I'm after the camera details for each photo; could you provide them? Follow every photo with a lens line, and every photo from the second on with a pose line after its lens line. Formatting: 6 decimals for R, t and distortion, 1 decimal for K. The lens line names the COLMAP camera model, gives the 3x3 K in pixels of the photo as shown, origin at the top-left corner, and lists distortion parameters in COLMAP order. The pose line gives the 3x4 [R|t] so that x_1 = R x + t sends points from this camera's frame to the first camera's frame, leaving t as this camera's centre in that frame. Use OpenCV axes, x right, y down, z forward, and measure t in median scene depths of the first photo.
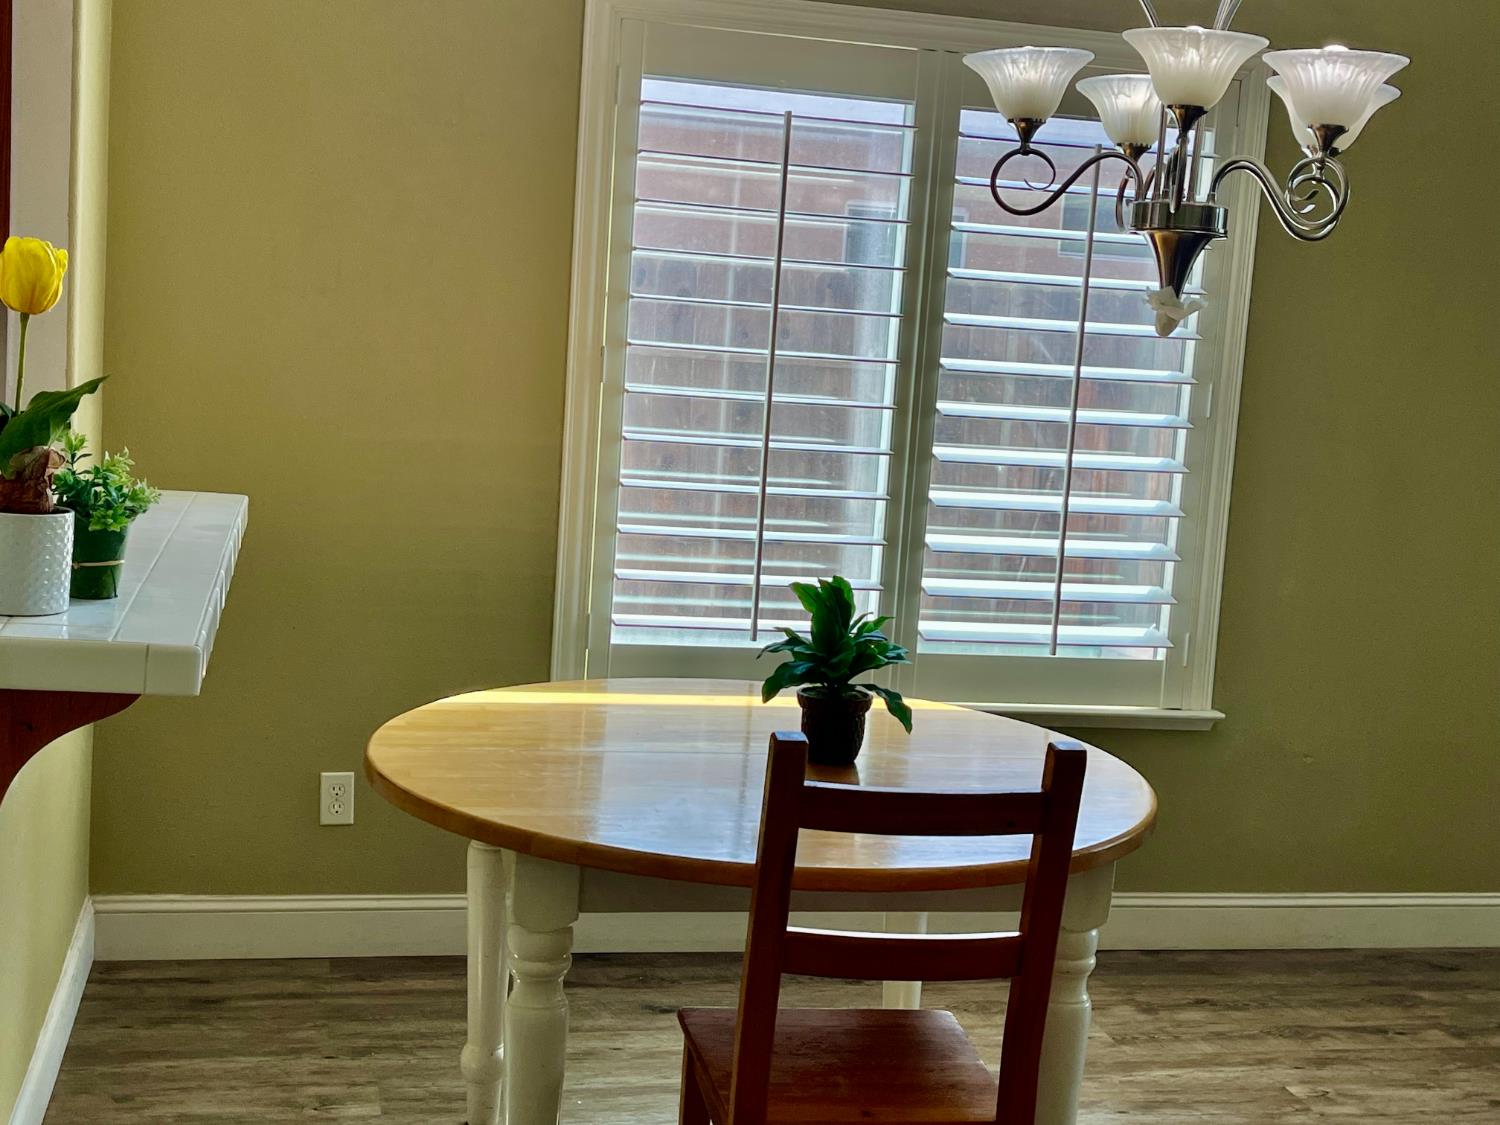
lens RADIAL K [[1938.0, 0, 750.5], [0, 1938.0, 565.5], [0, 0, 1]] dist [0.052746, 0.000000]
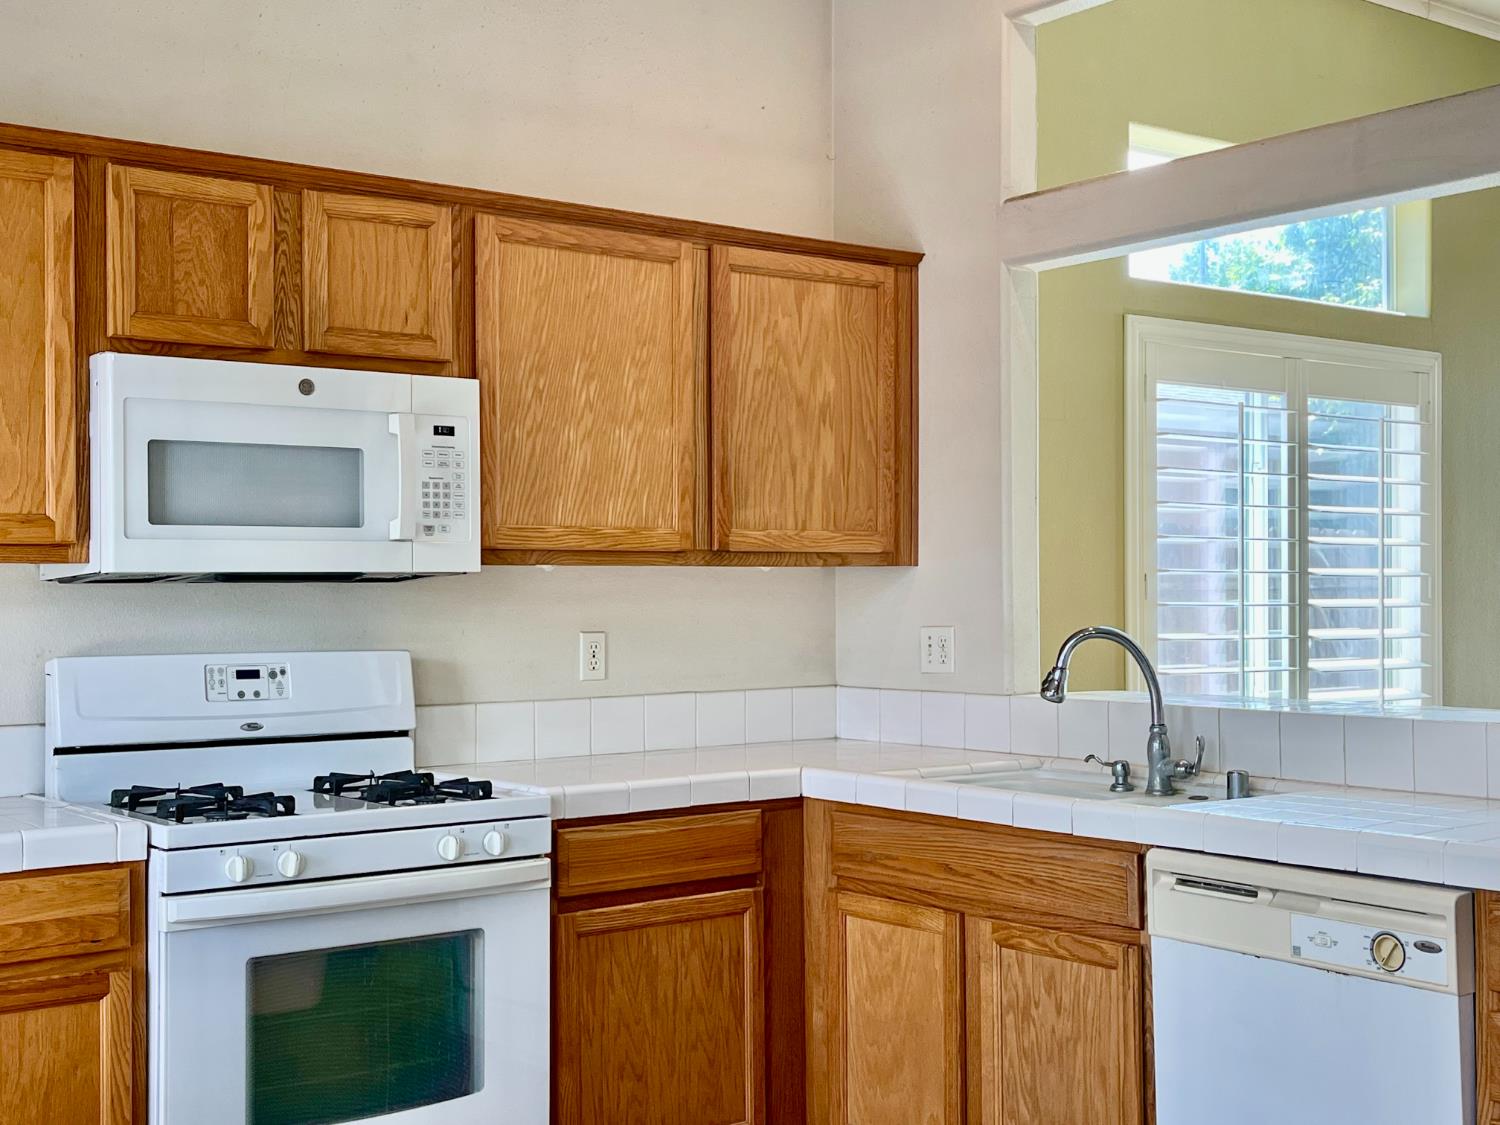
lens RADIAL K [[1938.0, 0, 757.3], [0, 1938.0, 589.4], [0, 0, 1]] dist [0.052746, 0.000000]
pose [[0.904828, -0.074399, 0.419226, -0.909397], [0.122331, 0.988527, -0.088600, -0.015227], [-0.407825, 0.131452, 0.903548, -0.124974]]
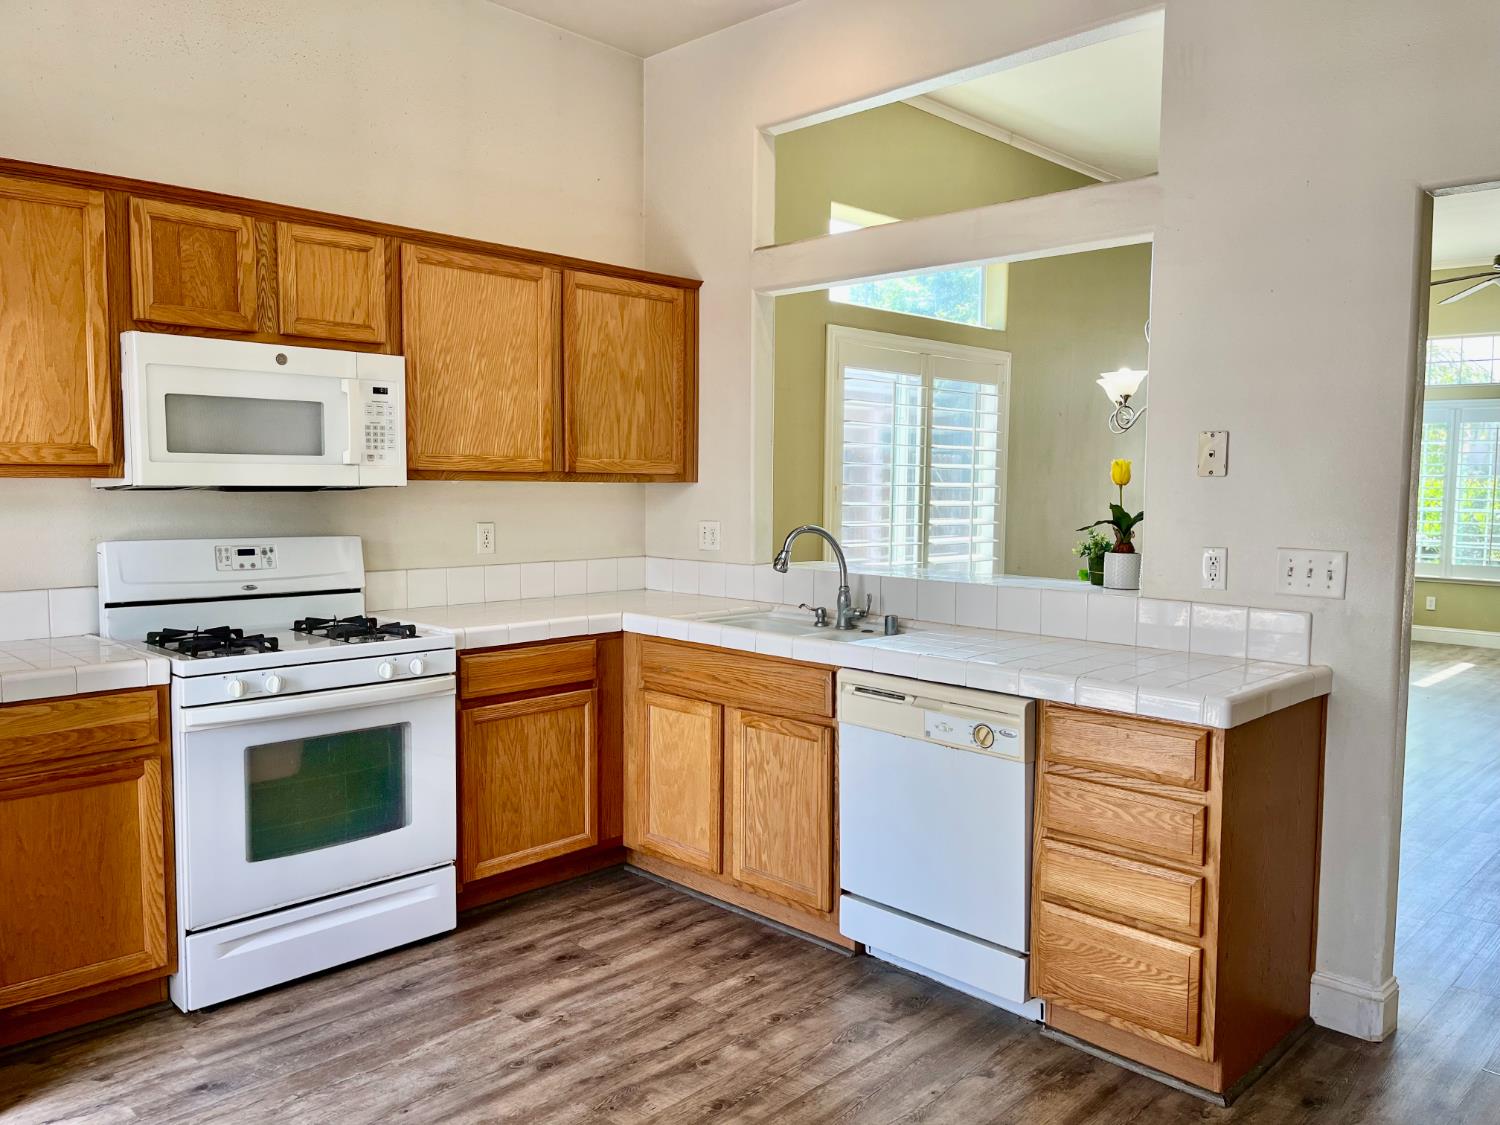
lens RADIAL K [[1145.0, 0, 760.2], [0, 1145.0, 573.3], [0, 0, 1]] dist [0.065771, -0.083450]
pose [[0.839361, -0.106448, 0.533049, -0.873344], [0.118890, 0.992846, 0.011059, -0.039646], [-0.530413, 0.054092, 0.846012, -0.064534]]
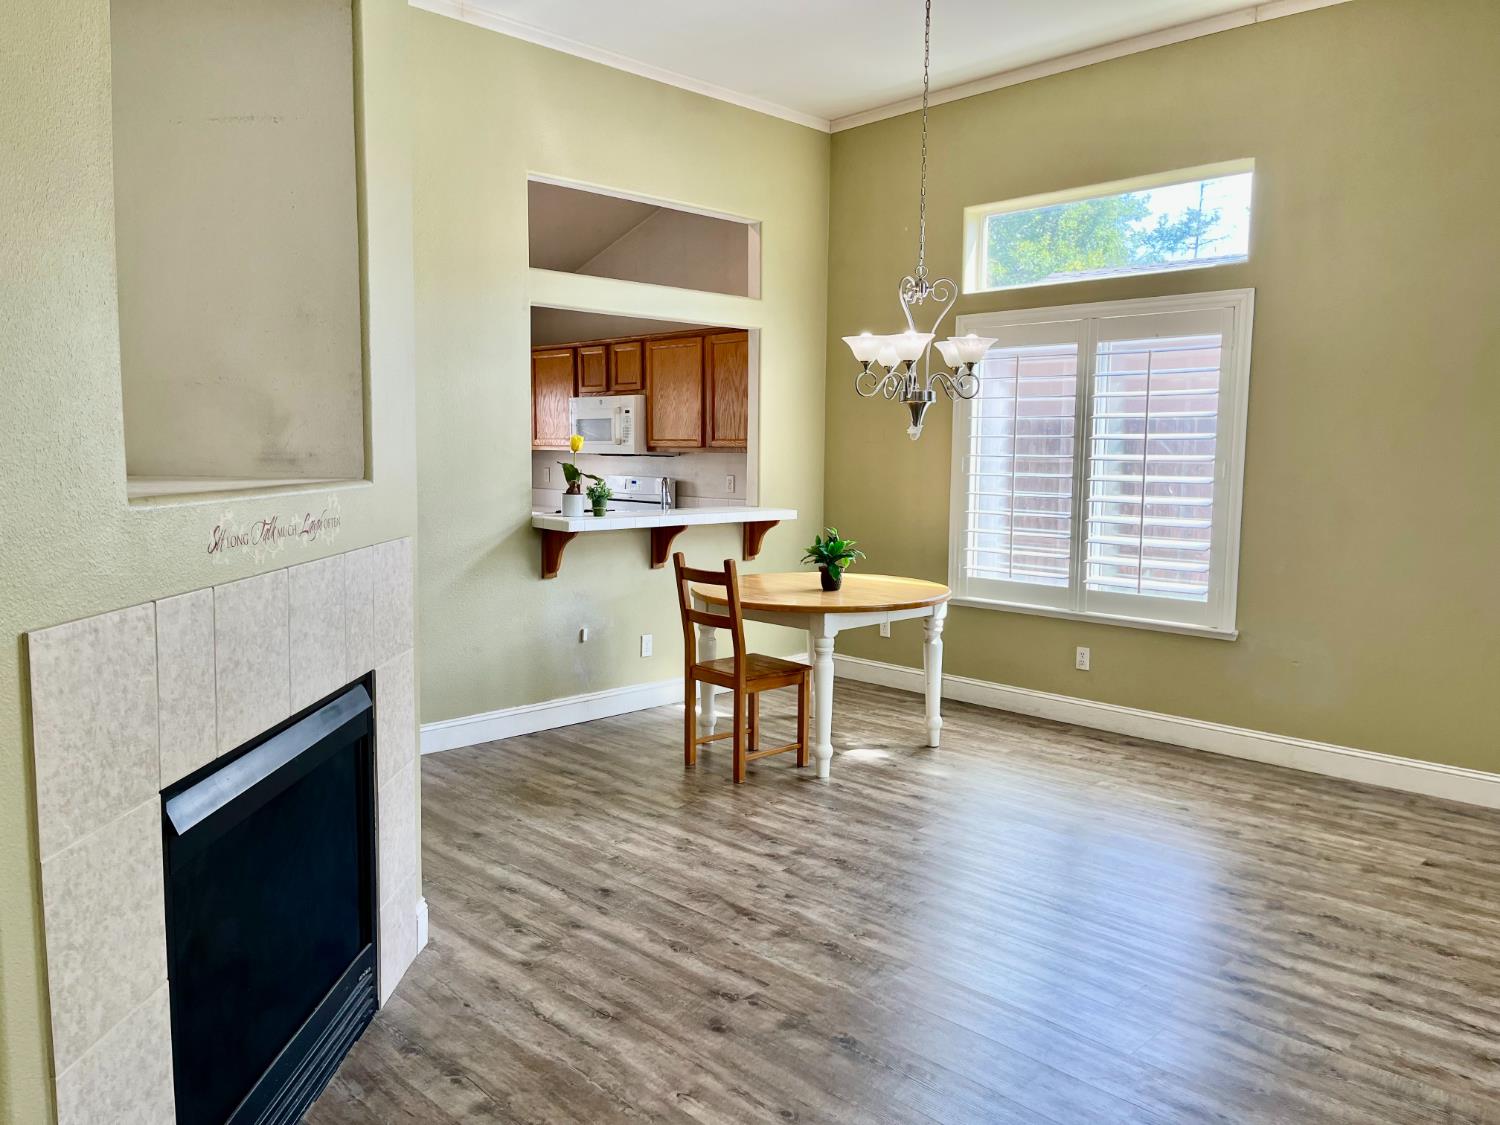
lens RADIAL K [[1145.0, 0, 743.9], [0, 1145.0, 568.0], [0, 0, 1]] dist [0.065771, -0.083450]
pose [[0.530264, 0.032712, -0.847202, 0.994962], [-0.085298, 0.996244, -0.014921, 0.075578], [0.843531, 0.080176, 0.531062, -0.021593]]
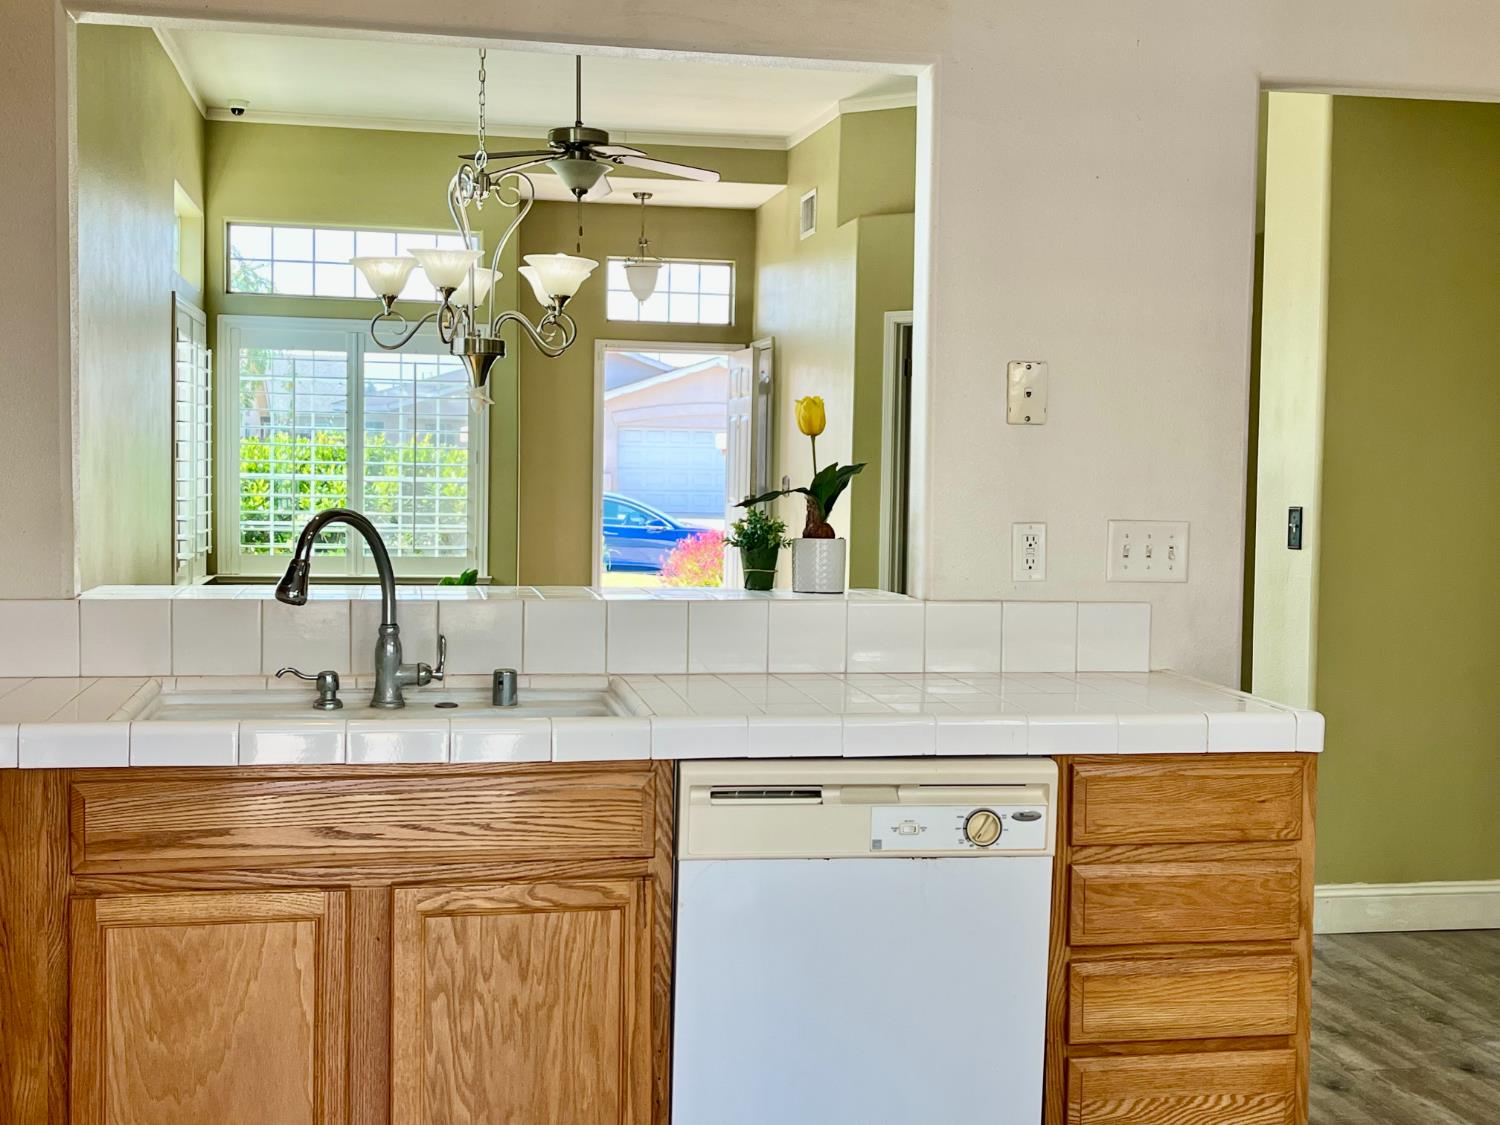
lens RADIAL K [[1938.0, 0, 750.3], [0, 1938.0, 563.6], [0, 0, 1]] dist [0.052746, 0.000000]
pose [[0.028417, -0.124338, 0.991833, -1.138628], [0.115729, 0.985970, 0.120288, -0.121324], [-0.992874, 0.111366, 0.042408, 0.527657]]
